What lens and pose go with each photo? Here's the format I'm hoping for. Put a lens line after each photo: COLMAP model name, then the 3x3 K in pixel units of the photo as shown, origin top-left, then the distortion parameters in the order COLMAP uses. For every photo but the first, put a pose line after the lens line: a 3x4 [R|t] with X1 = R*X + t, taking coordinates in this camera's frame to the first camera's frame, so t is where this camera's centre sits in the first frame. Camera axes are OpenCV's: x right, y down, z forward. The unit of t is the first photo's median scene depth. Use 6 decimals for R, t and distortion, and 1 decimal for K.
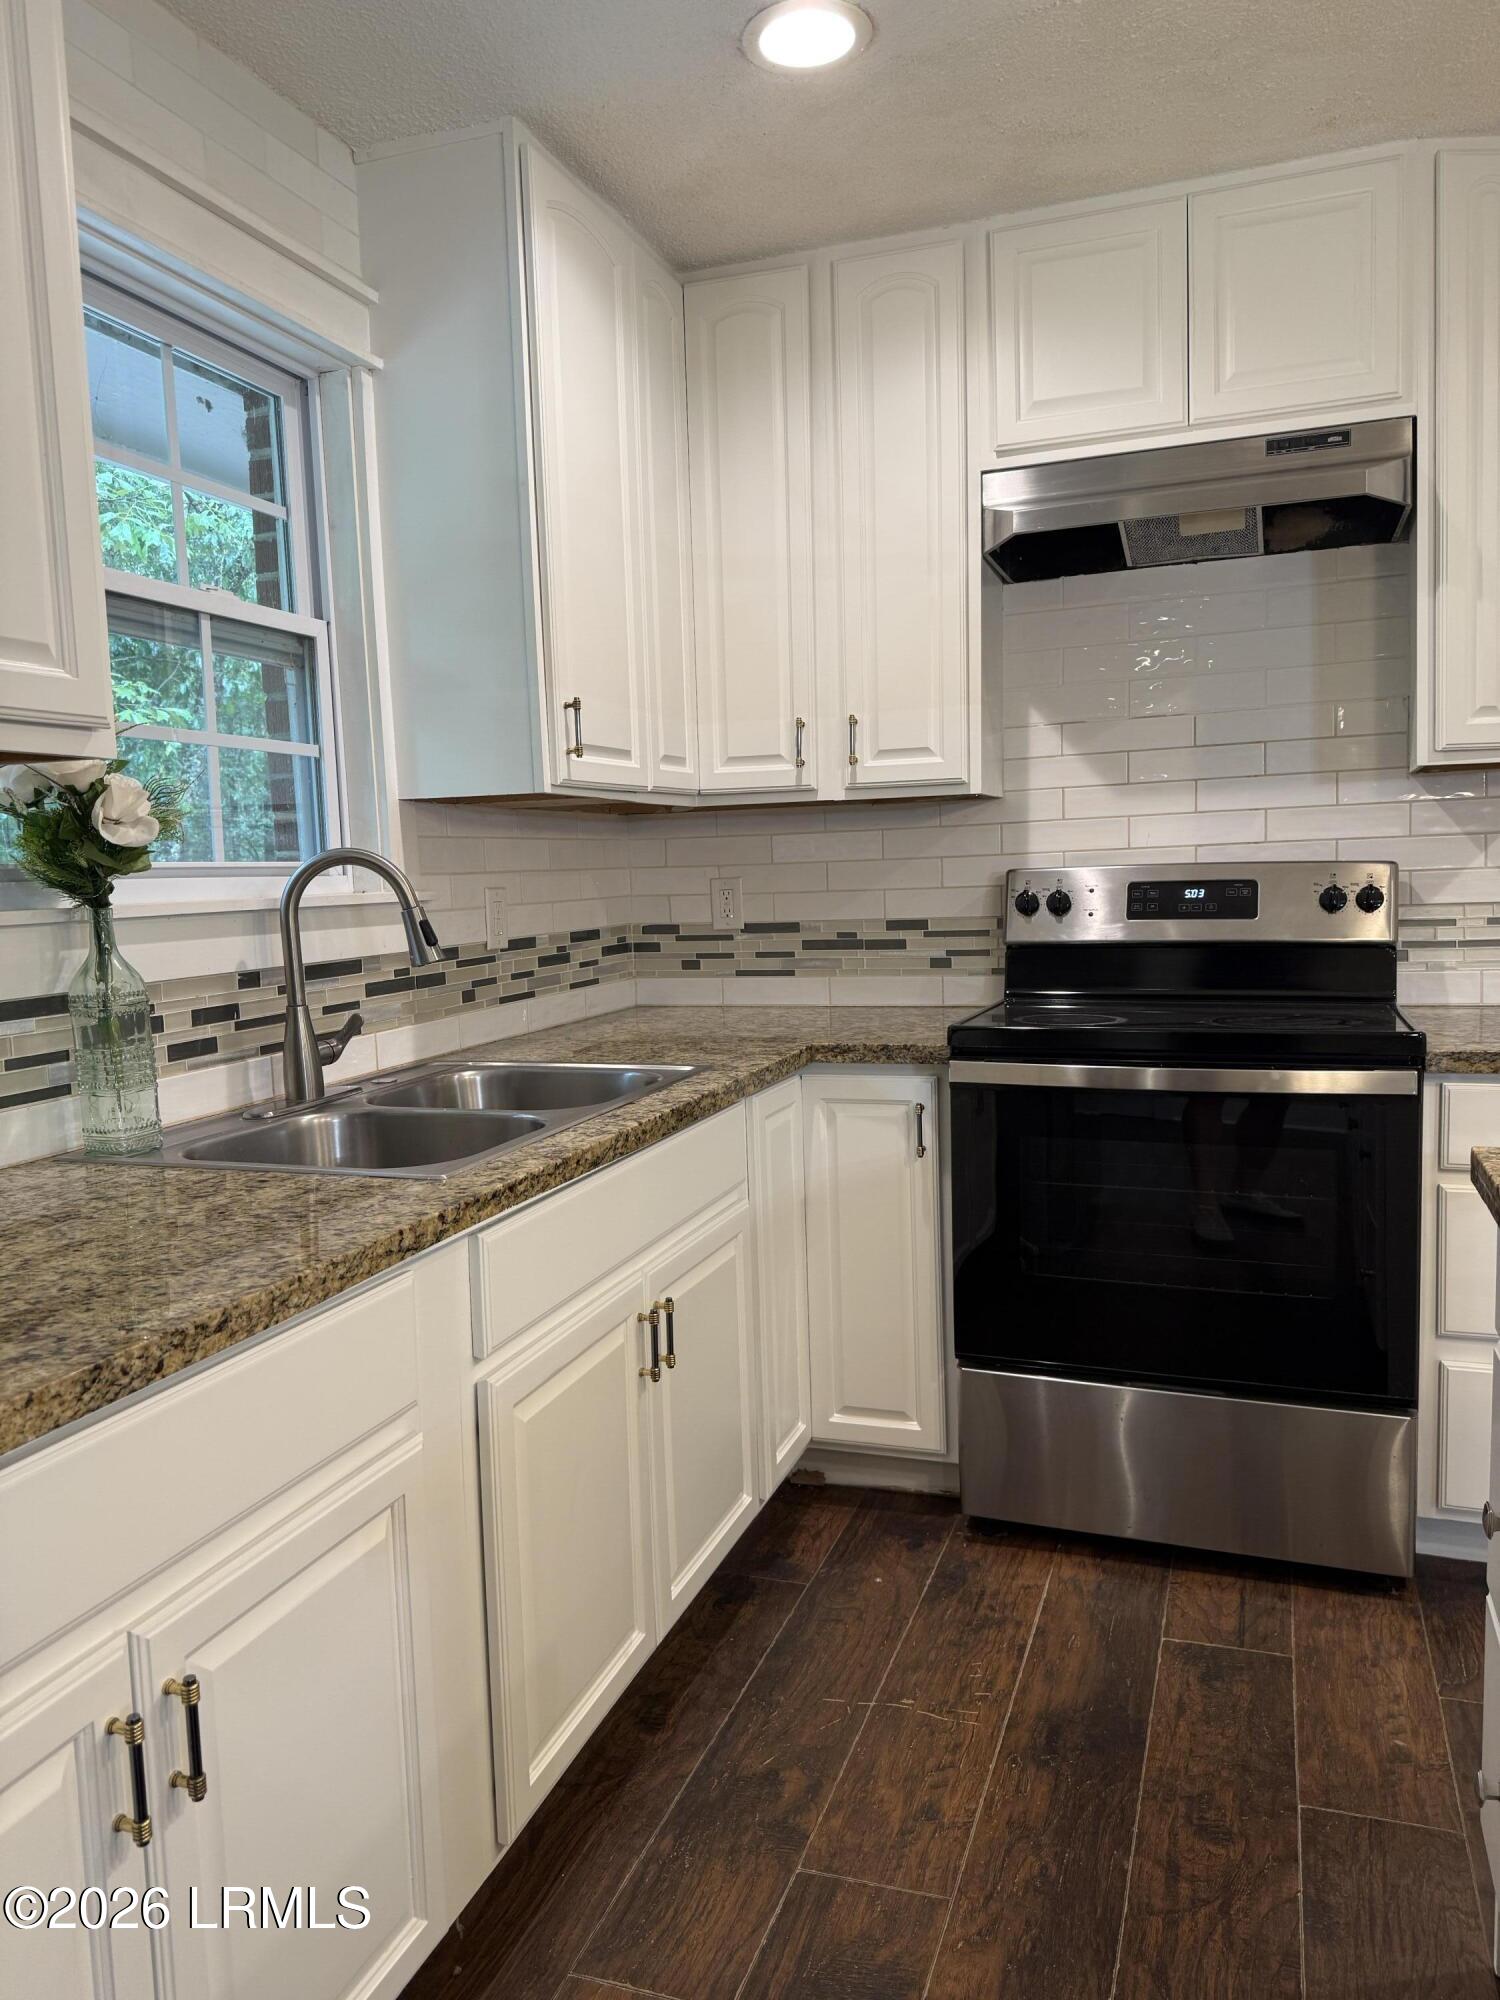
lens RADIAL K [[1411.5, 0, 755.0], [0, 1411.5, 993.1], [0, 0, 1]] dist [0.043103, -0.038986]
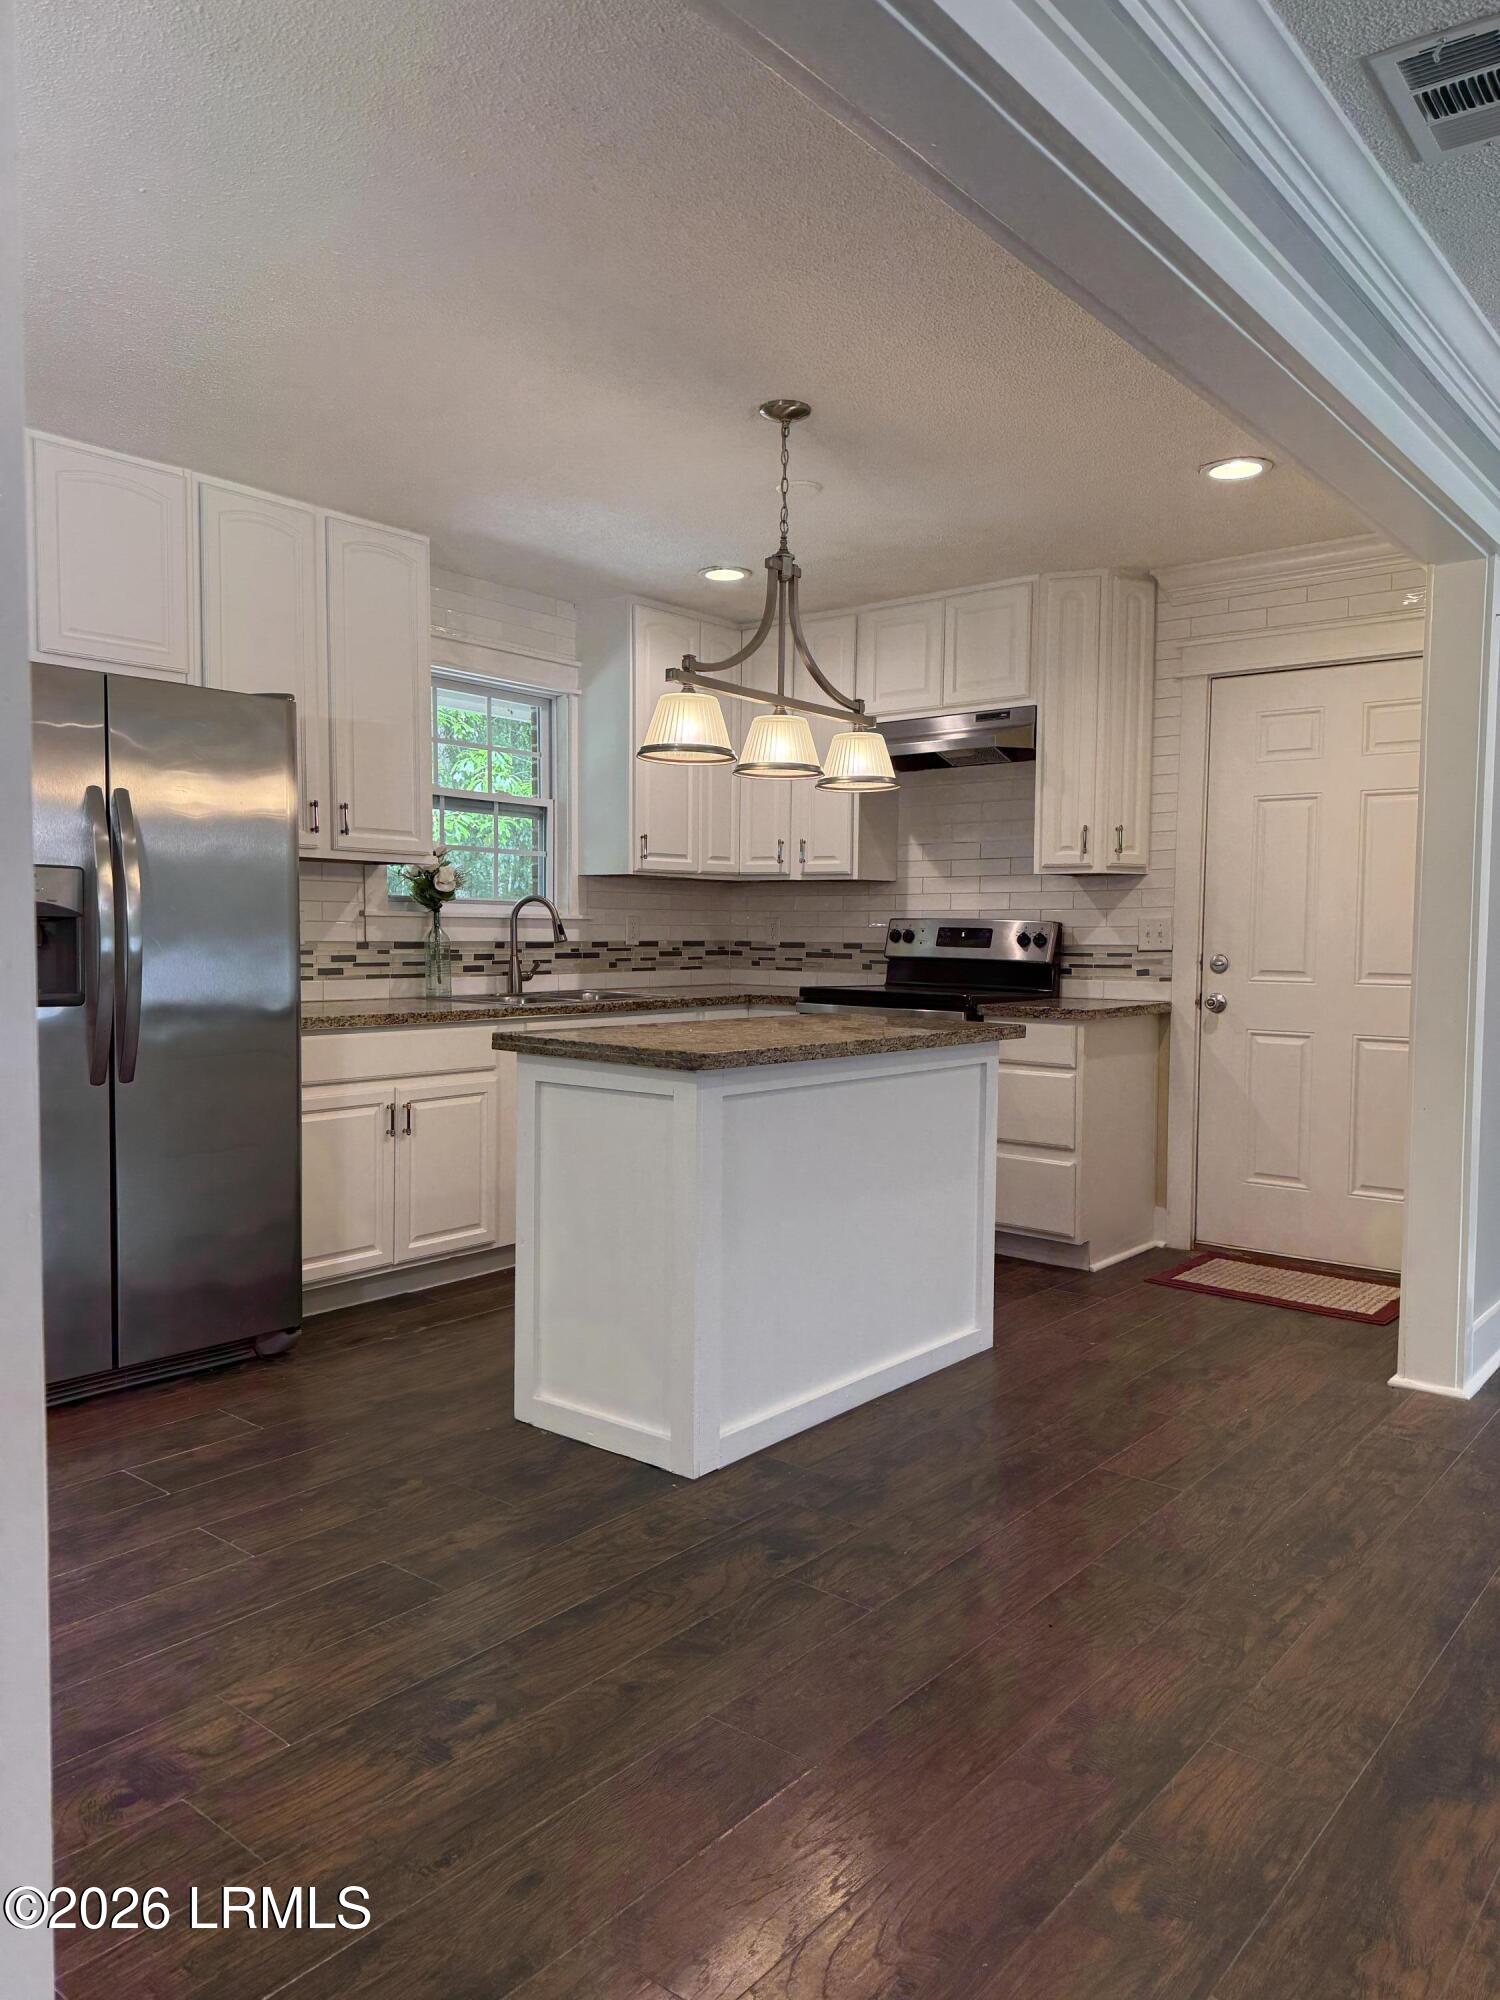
lens RADIAL K [[1411.5, 0, 748.8], [0, 1411.5, 1009.8], [0, 0, 1]] dist [0.043103, -0.038986]
pose [[0.937847, 0.062686, -0.341341, 0.739994], [-0.071776, 0.997322, -0.014053, 0.086416], [0.339546, 0.037680, 0.939835, -0.970289]]
